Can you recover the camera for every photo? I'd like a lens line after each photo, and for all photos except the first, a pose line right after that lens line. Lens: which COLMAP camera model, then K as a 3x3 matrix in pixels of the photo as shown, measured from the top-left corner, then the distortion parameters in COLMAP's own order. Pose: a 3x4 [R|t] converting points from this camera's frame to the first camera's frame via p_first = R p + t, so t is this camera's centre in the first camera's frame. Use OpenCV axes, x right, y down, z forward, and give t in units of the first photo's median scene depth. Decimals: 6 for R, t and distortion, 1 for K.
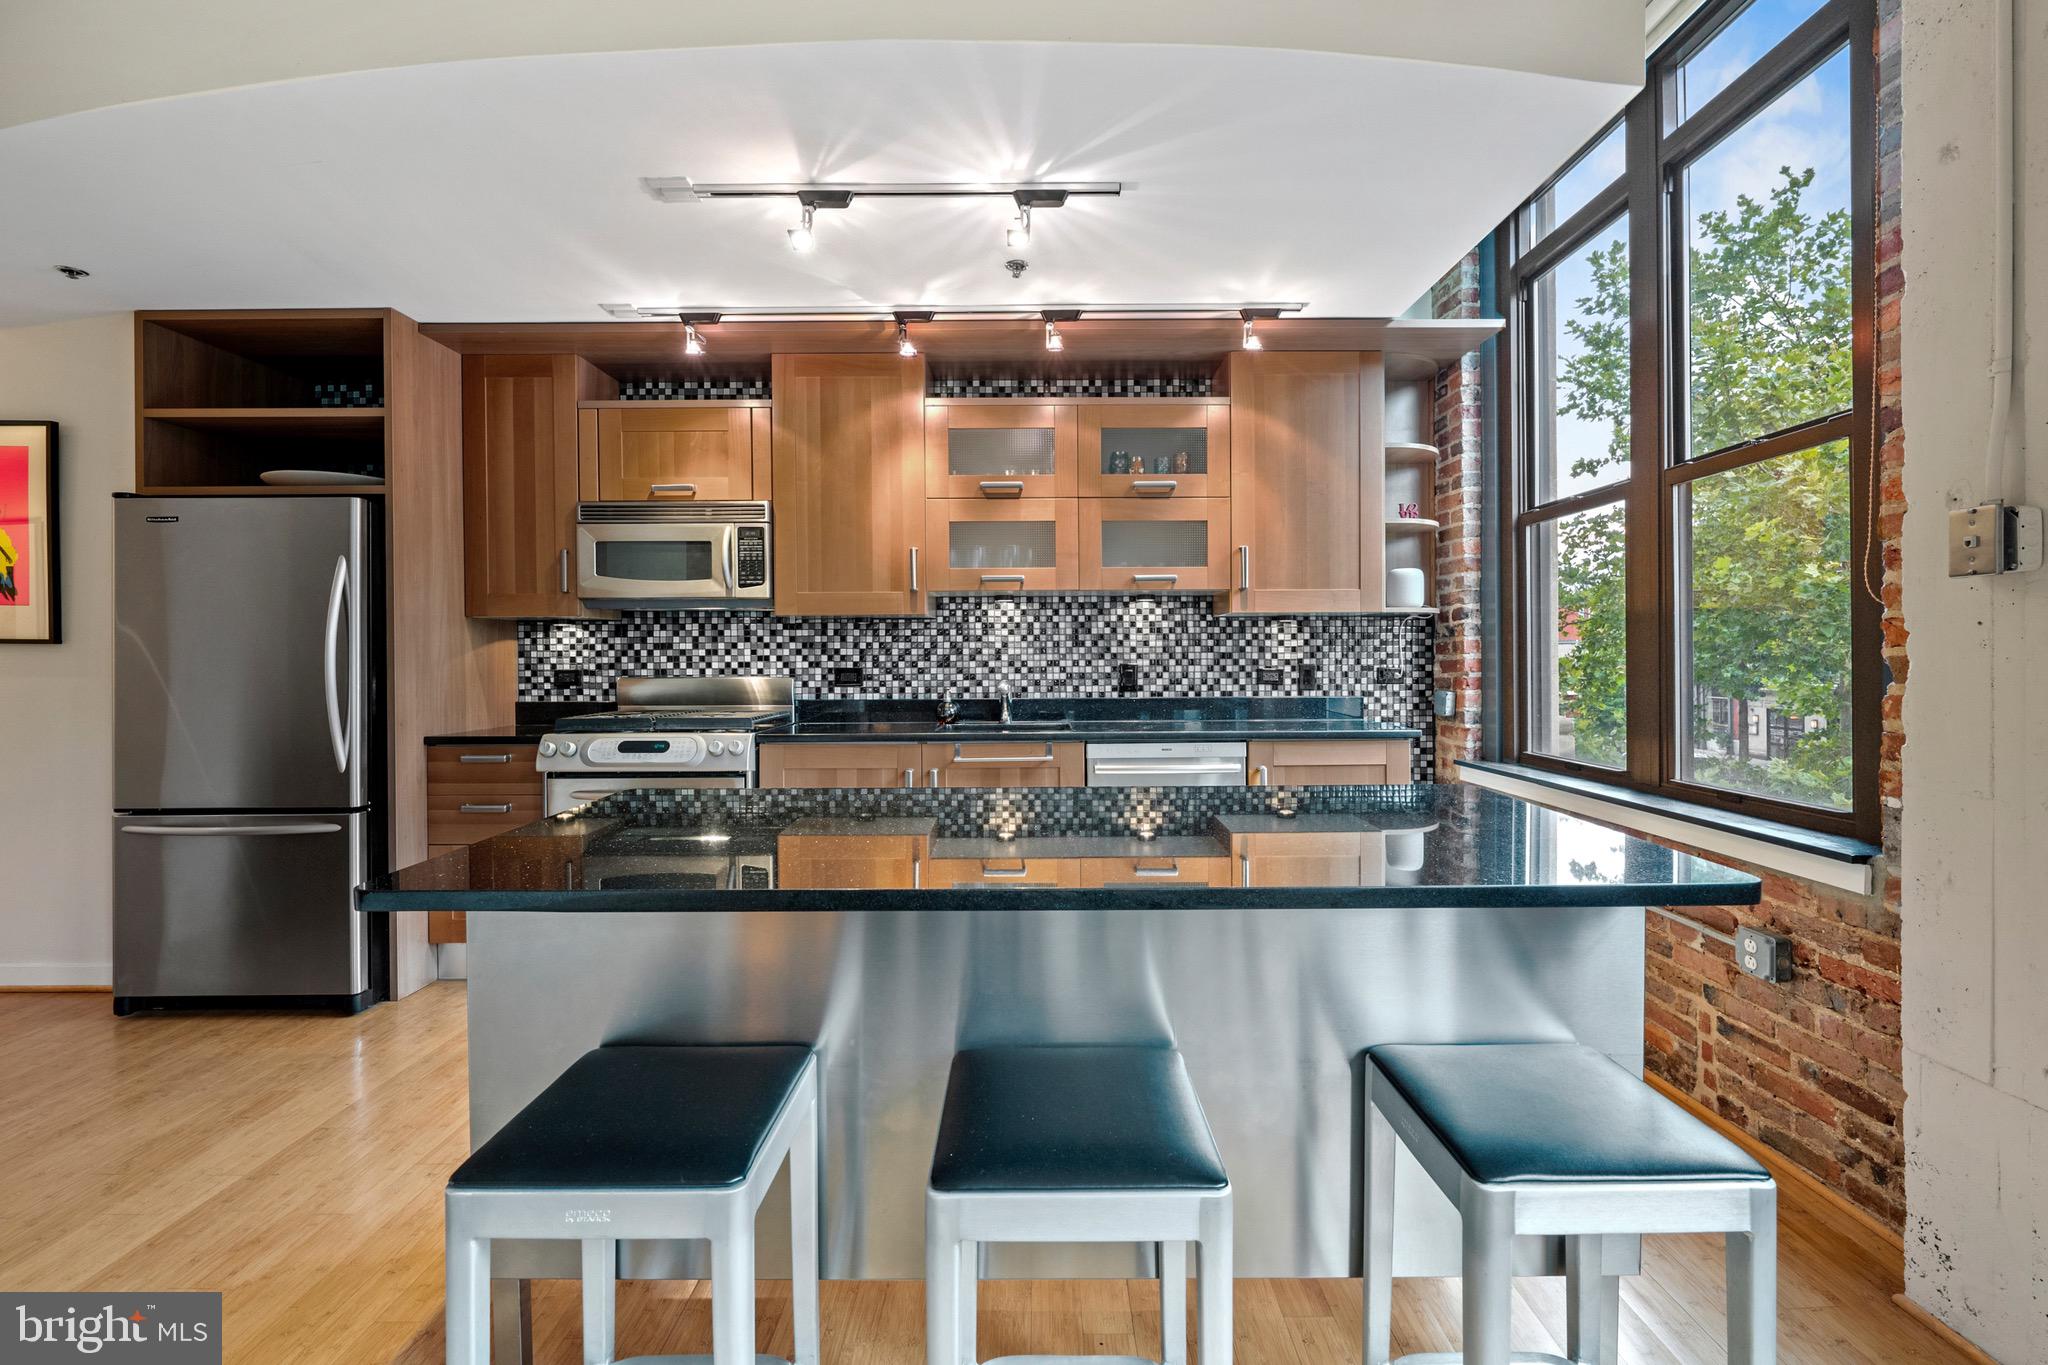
lens RADIAL K [[875.3, 0, 1030.9], [0, 875.3, 665.3], [0, 0, 1]] dist [-0.002644, -0.000298]
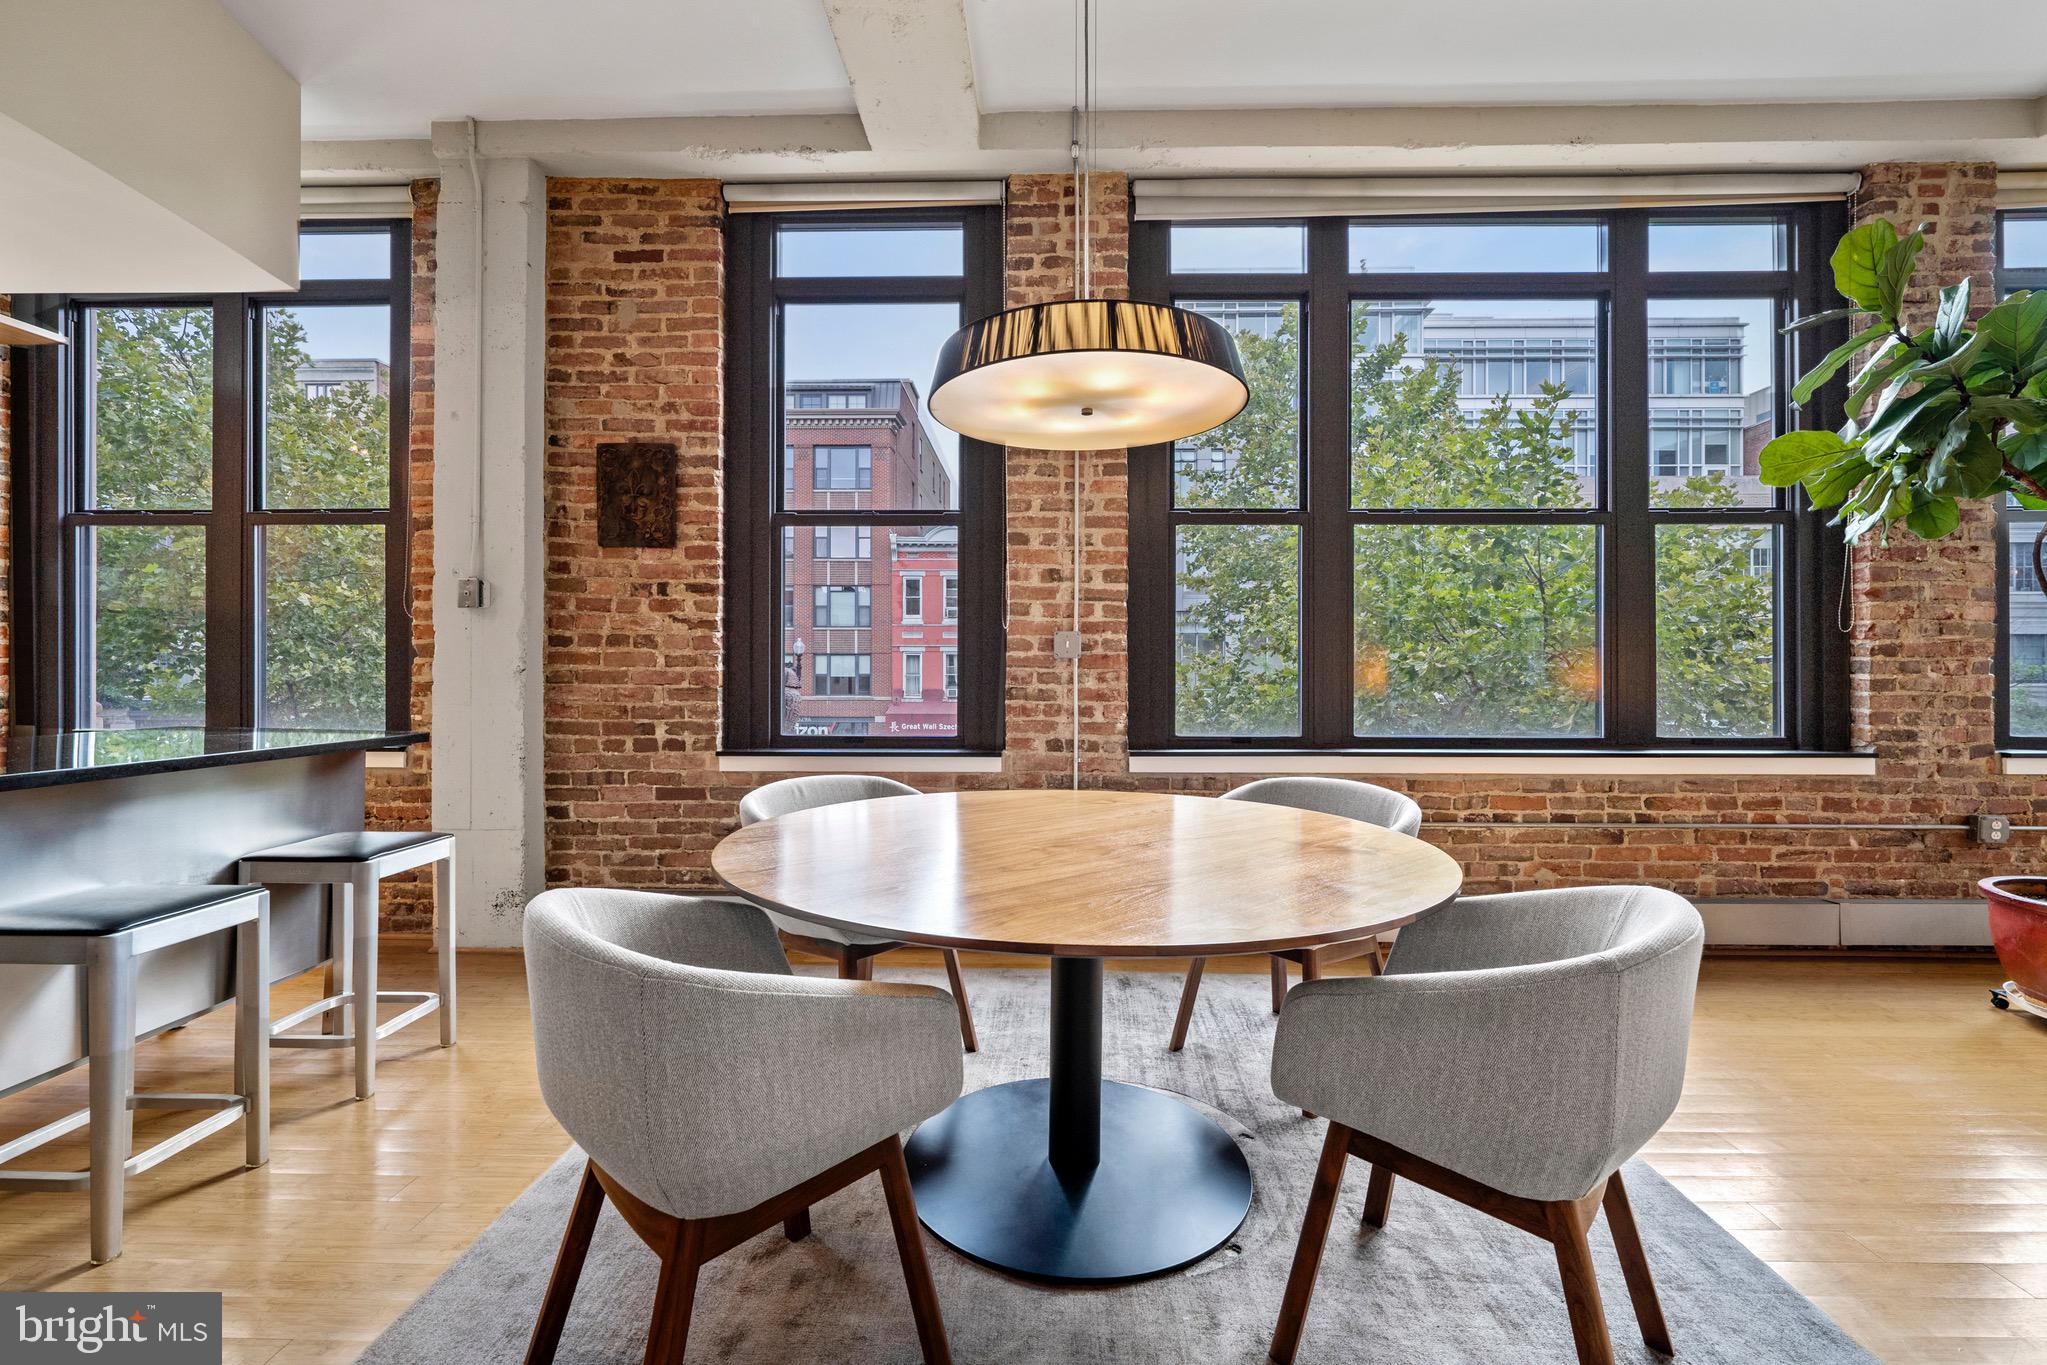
lens RADIAL K [[862.3, 0, 1034.7], [0, 862.3, 668.6], [0, 0, 1]] dist [-0.004159, 0.000625]
pose [[0.011376, 0.005957, 0.999918, -0.445153], [0.004792, 0.999970, -0.006012, 0.029630], [-0.999924, 0.004860, 0.011347, -0.198589]]
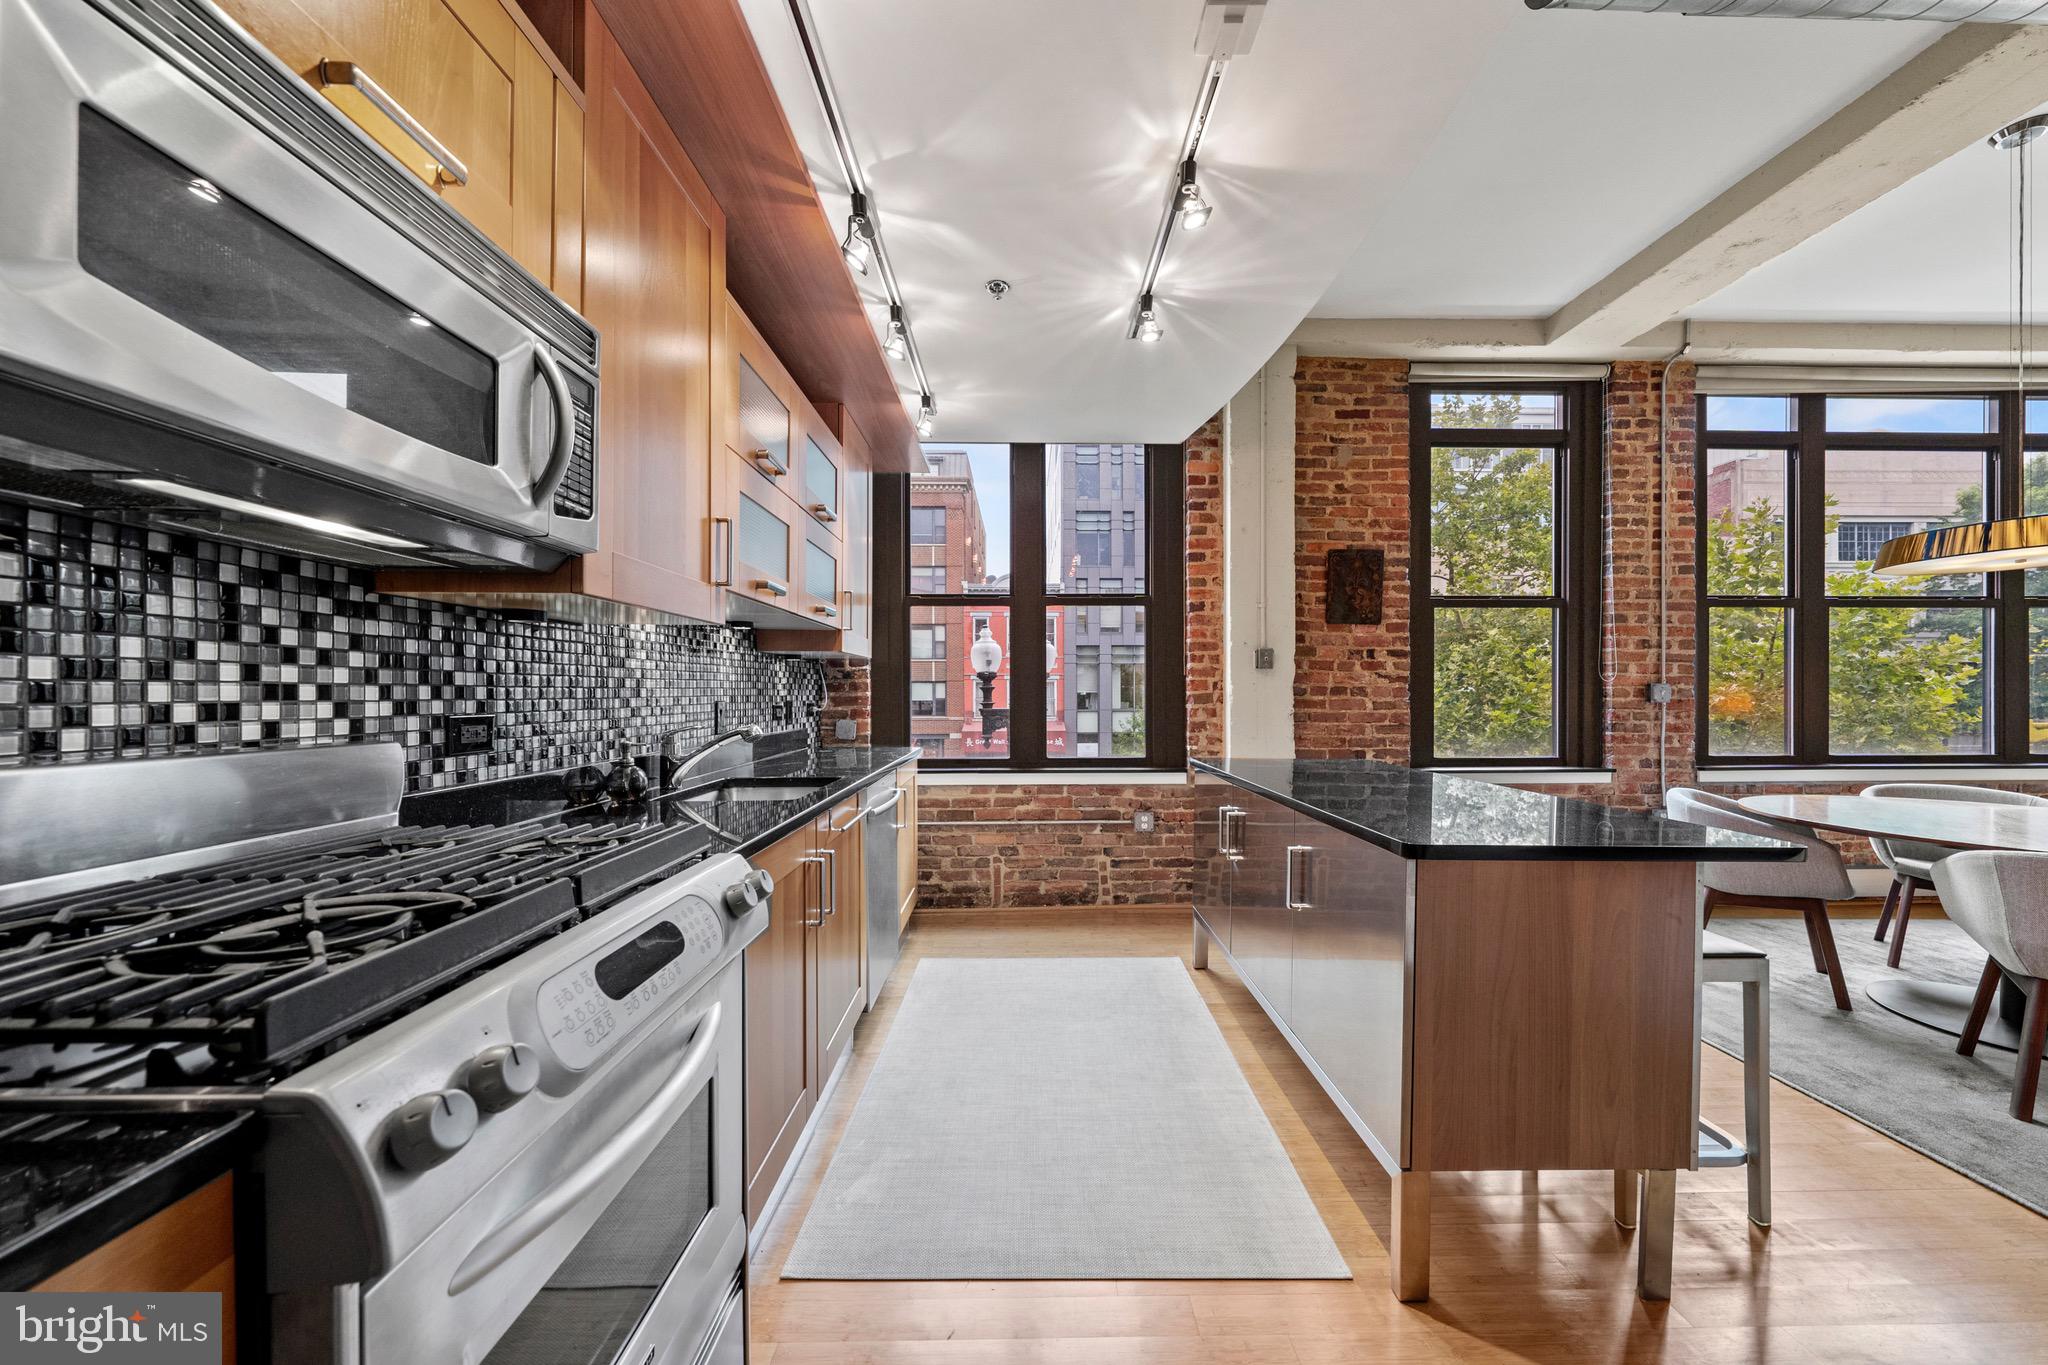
lens RADIAL K [[725.3, 0, 1043.2], [0, 725.3, 697.2], [0, 0, 1]] dist [-0.006082, 0.001221]
pose [[-0.025713, -0.001329, 0.999668, -0.595173], [0.009227, 0.999956, 0.001567, -0.003761], [-0.999627, 0.009265, -0.025700, 0.709579]]
